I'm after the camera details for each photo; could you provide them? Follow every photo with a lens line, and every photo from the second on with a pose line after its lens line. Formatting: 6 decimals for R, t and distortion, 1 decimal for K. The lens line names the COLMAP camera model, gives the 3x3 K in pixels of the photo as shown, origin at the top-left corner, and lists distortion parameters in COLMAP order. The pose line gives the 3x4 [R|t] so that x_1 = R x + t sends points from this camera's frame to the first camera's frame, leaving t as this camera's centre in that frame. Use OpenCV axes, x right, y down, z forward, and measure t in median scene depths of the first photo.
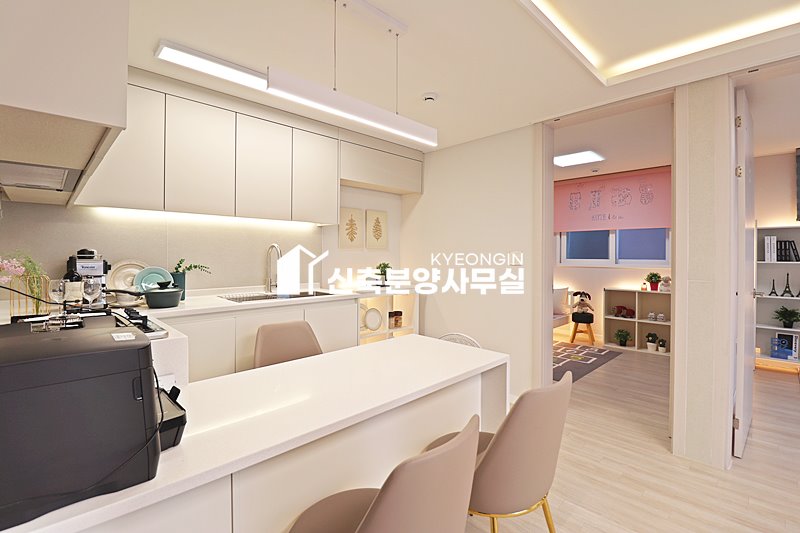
lens RADIAL K [[367.1, 0, 400.8], [0, 367.1, 256.7], [0, 0, 1]] dist [0.000072, -0.012575]
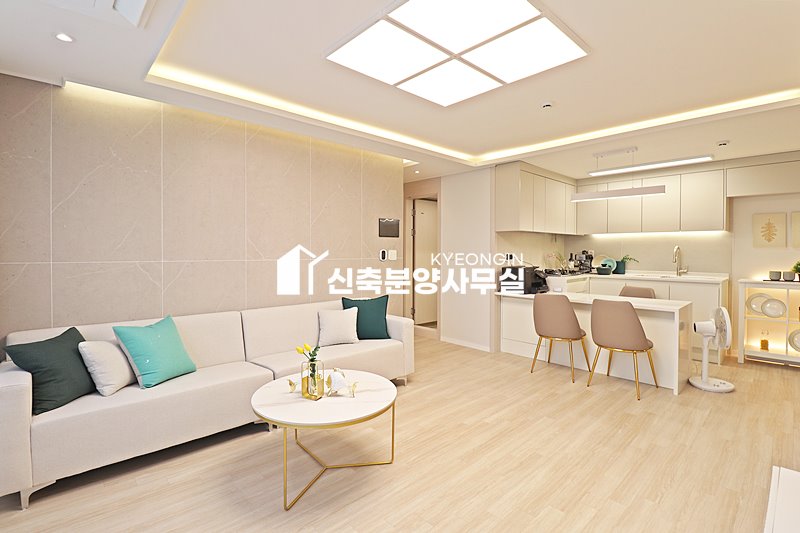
lens RADIAL K [[374.5, 0, 400.6], [0, 374.5, 255.3], [0, 0, 1]] dist [-0.002361, -0.012412]
pose [[-0.022406, 0.008506, -0.999713, 0.819414], [-0.007535, 0.999934, 0.008677, 0.000873], [0.999721, 0.007728, -0.022340, -0.117281]]
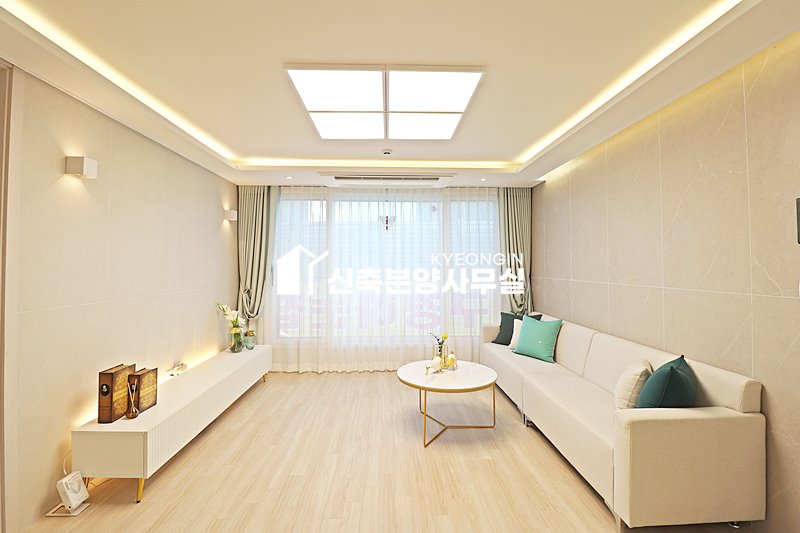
lens RADIAL K [[370.3, 0, 402.1], [0, 370.3, 257.3], [0, 0, 1]] dist [0.001444, -0.013735]
pose [[-0.745156, 0.013951, 0.666745, -0.014987], [0.003237, 0.999845, -0.017304, -0.018081], [-0.666883, -0.010736, -0.745085, 0.320505]]
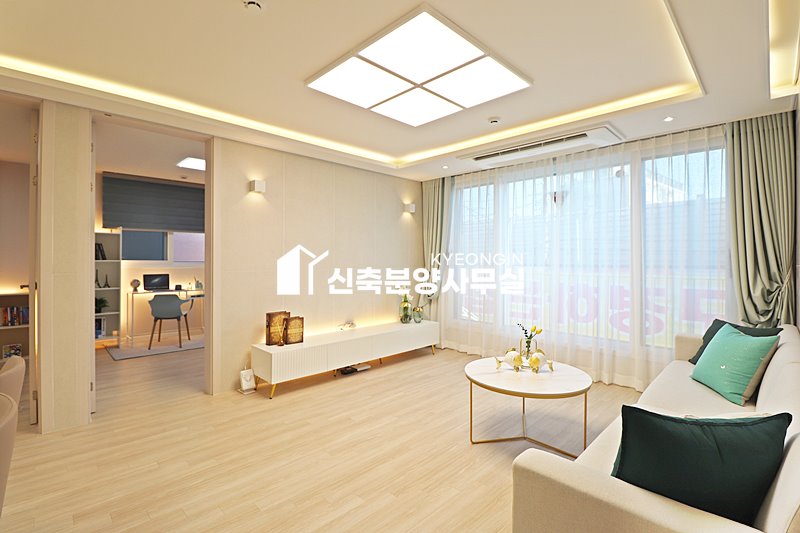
lens RADIAL K [[372.0, 0, 400.4], [0, 372.0, 260.8], [0, 0, 1]] dist [-0.002616, -0.013217]
pose [[-0.009712, -0.004782, 0.999941, -0.172001], [0.000547, 0.999988, 0.004787, 0.008533], [-0.999953, 0.000593, -0.009709, -0.031858]]
